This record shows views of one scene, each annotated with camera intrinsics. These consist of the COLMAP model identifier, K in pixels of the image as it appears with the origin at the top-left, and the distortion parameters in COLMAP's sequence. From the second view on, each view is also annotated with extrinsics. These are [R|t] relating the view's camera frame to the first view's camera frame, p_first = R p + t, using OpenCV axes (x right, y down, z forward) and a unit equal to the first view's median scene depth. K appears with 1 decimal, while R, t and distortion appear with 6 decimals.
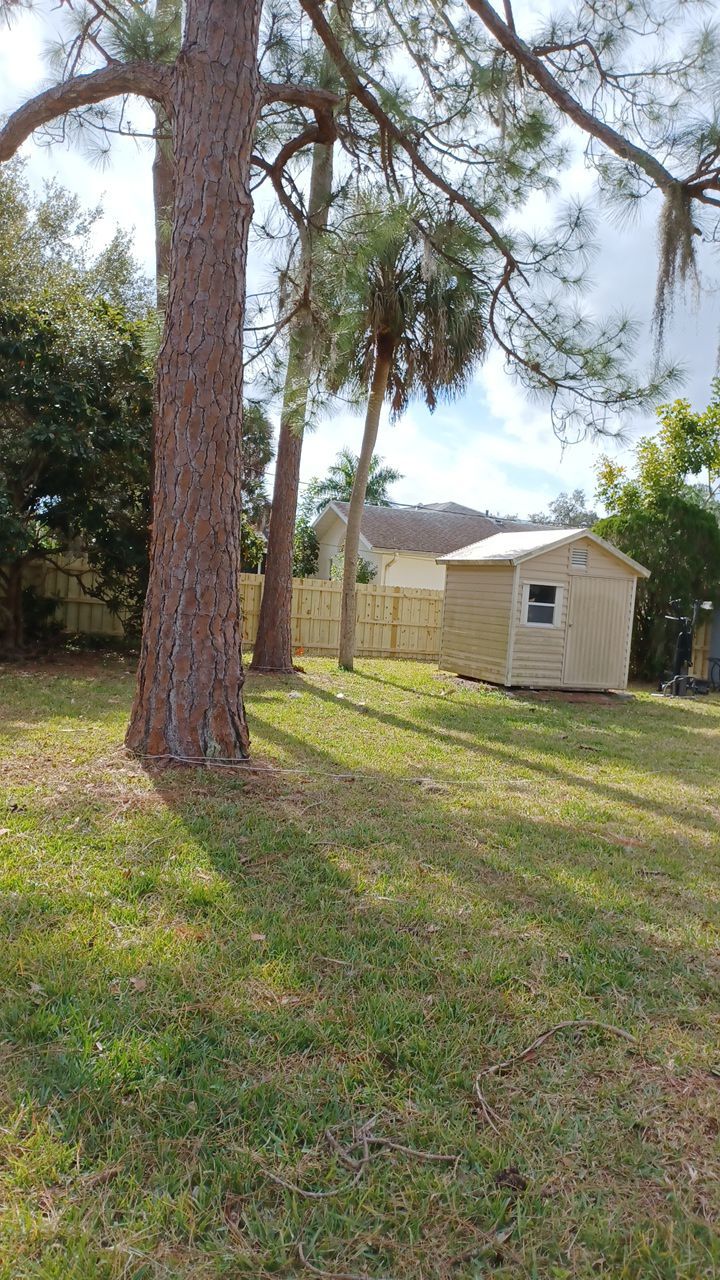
lens RADIAL K [[967.1, 0, 360.0], [0, 967.1, 640.0], [0, 0, 1]] dist [0.032183, 0.004114]
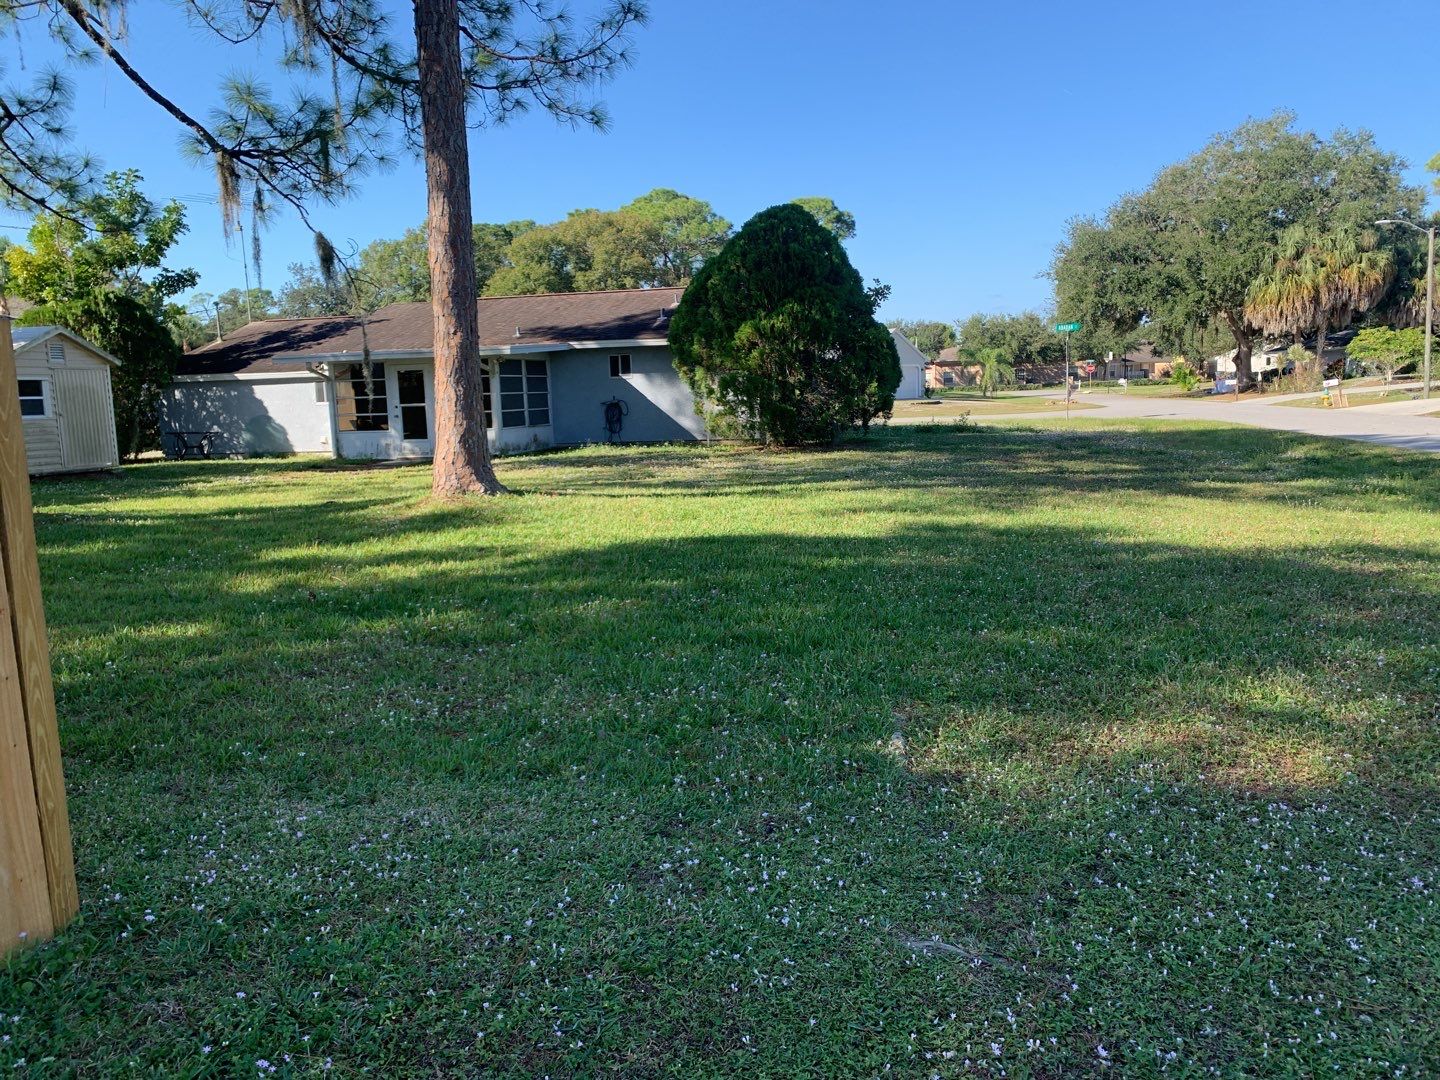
lens RADIAL K [[1149.3, 0, 720.0], [0, 1149.3, 540.0], [0, 0, 1]] dist [0.039458, 0.002512]
pose [[0.611142, -0.202969, 0.765055, -0.386153], [0.115513, 0.979085, 0.167477, -0.010254], [-0.783047, -0.013978, 0.621806, -0.447264]]
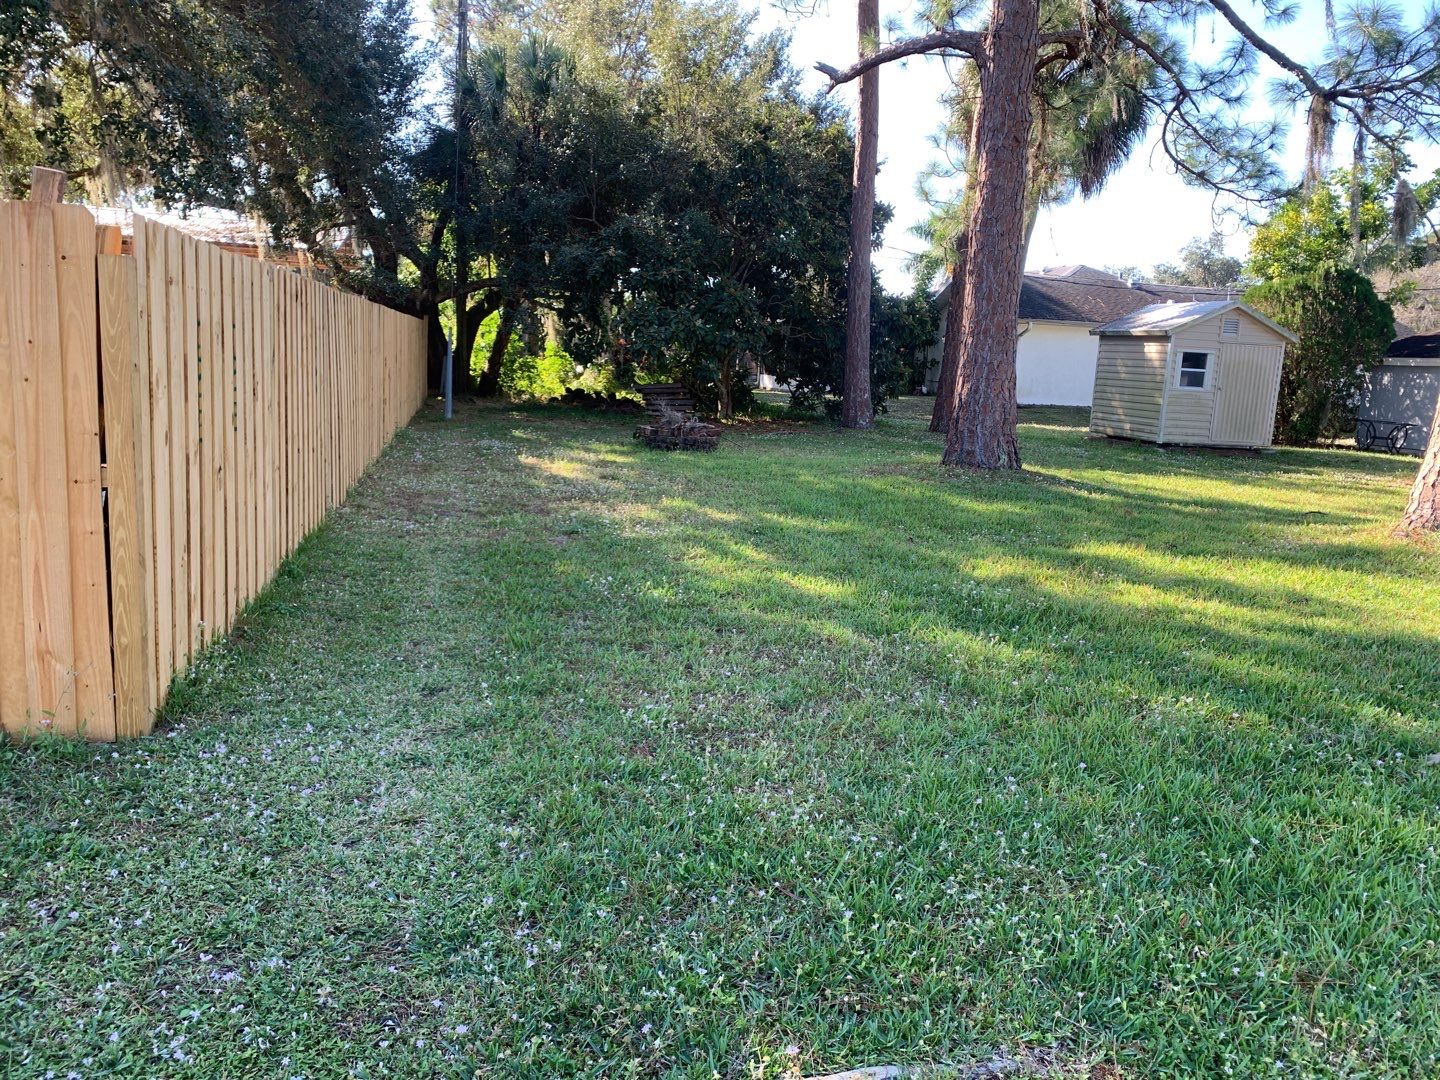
lens RADIAL K [[1151.8, 0, 676.8], [0, 1151.8, 535.4], [0, 0, 1]] dist [0.004804, -0.002999]
pose [[0.979162, 0.000125, -0.203079, -0.129660], [0.020253, 0.994954, 0.098264, 0.010754], [0.202066, -0.100329, 0.974219, -0.451176]]
